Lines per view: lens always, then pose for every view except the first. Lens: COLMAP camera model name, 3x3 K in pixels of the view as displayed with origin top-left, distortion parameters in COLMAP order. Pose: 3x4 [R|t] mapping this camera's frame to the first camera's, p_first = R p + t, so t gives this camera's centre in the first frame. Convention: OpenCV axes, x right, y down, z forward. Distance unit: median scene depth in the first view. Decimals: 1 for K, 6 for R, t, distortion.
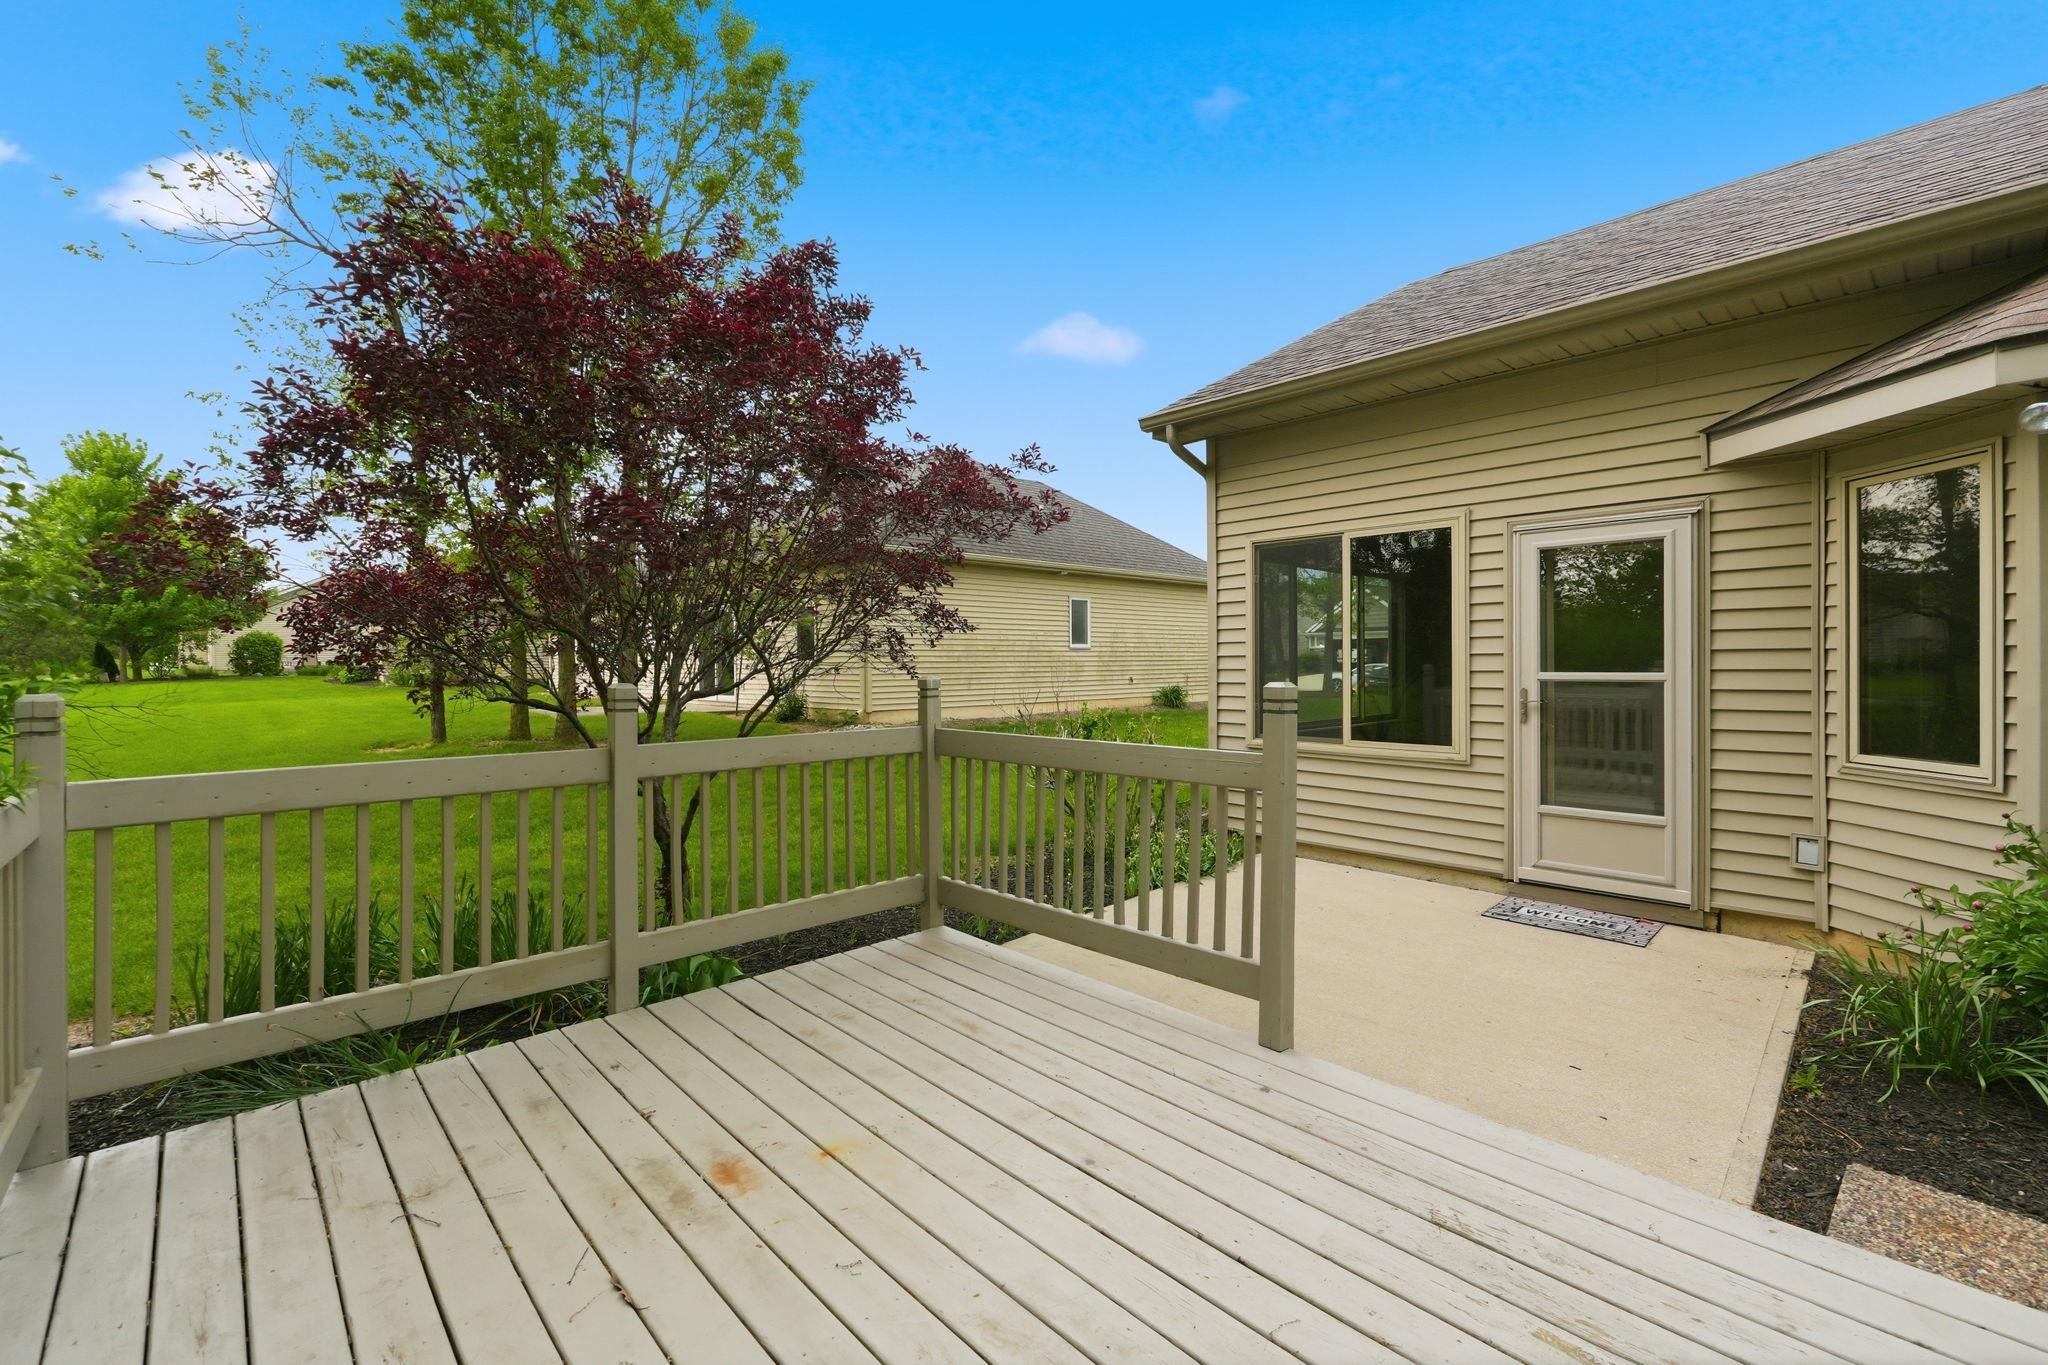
lens RADIAL K [[863.4, 0, 1019.8], [0, 863.4, 664.1], [0, 0, 1]] dist [-0.001715, -0.000056]
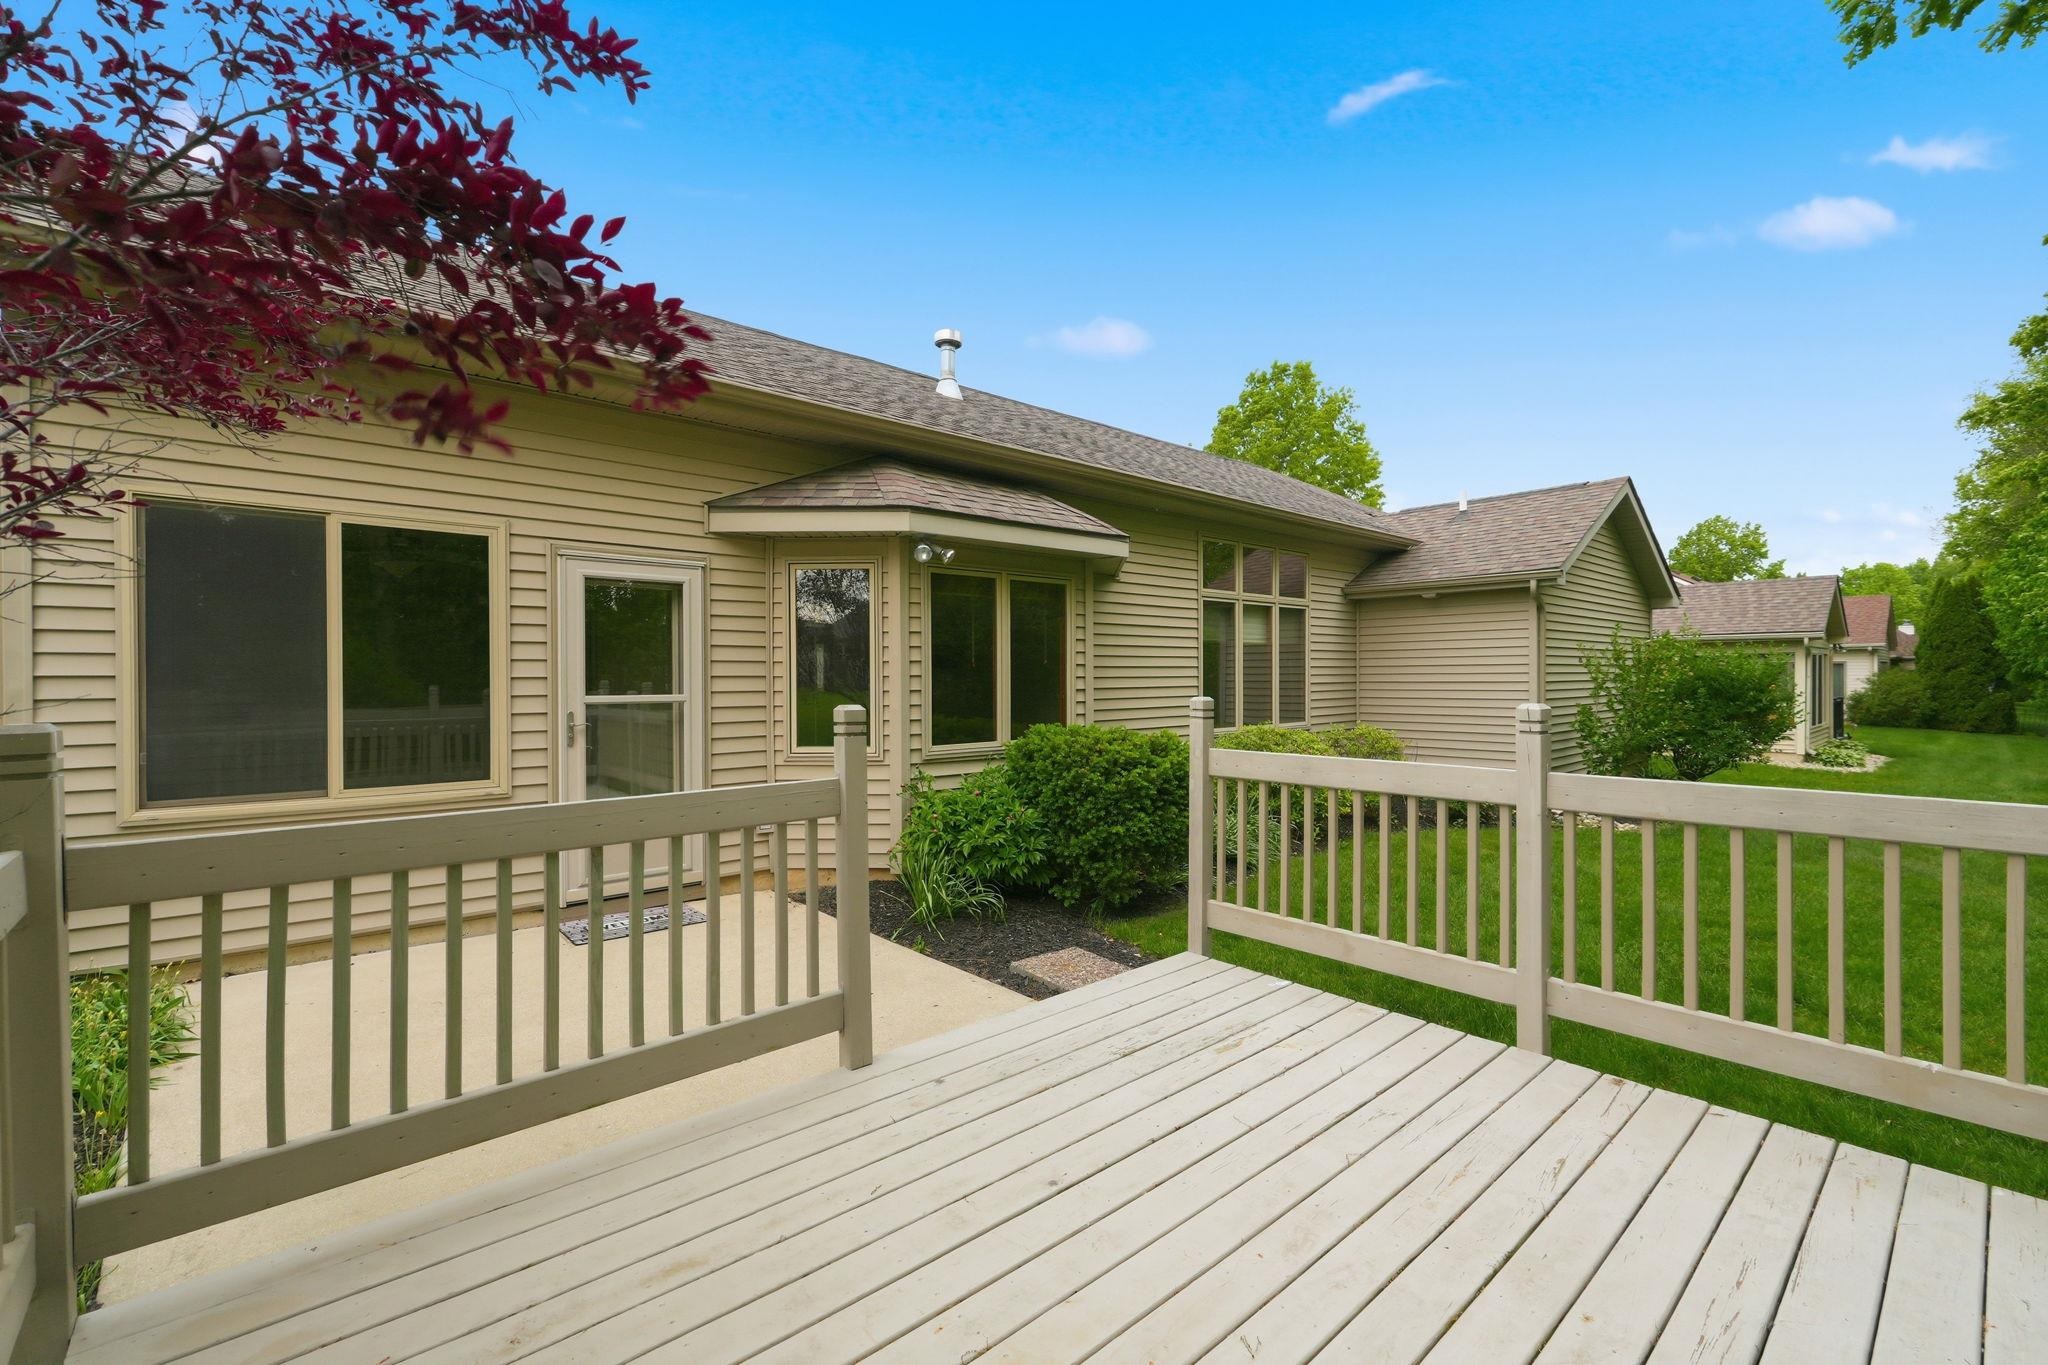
lens RADIAL K [[869.2, 0, 1019.9], [0, 869.2, 680.3], [0, 0, 1]] dist [-0.002578, -0.000043]
pose [[0.038236, 0.006070, 0.999250, -0.503563], [0.005059, 0.999968, -0.006268, 0.000115], [-0.999256, 0.005294, 0.038204, 0.540167]]
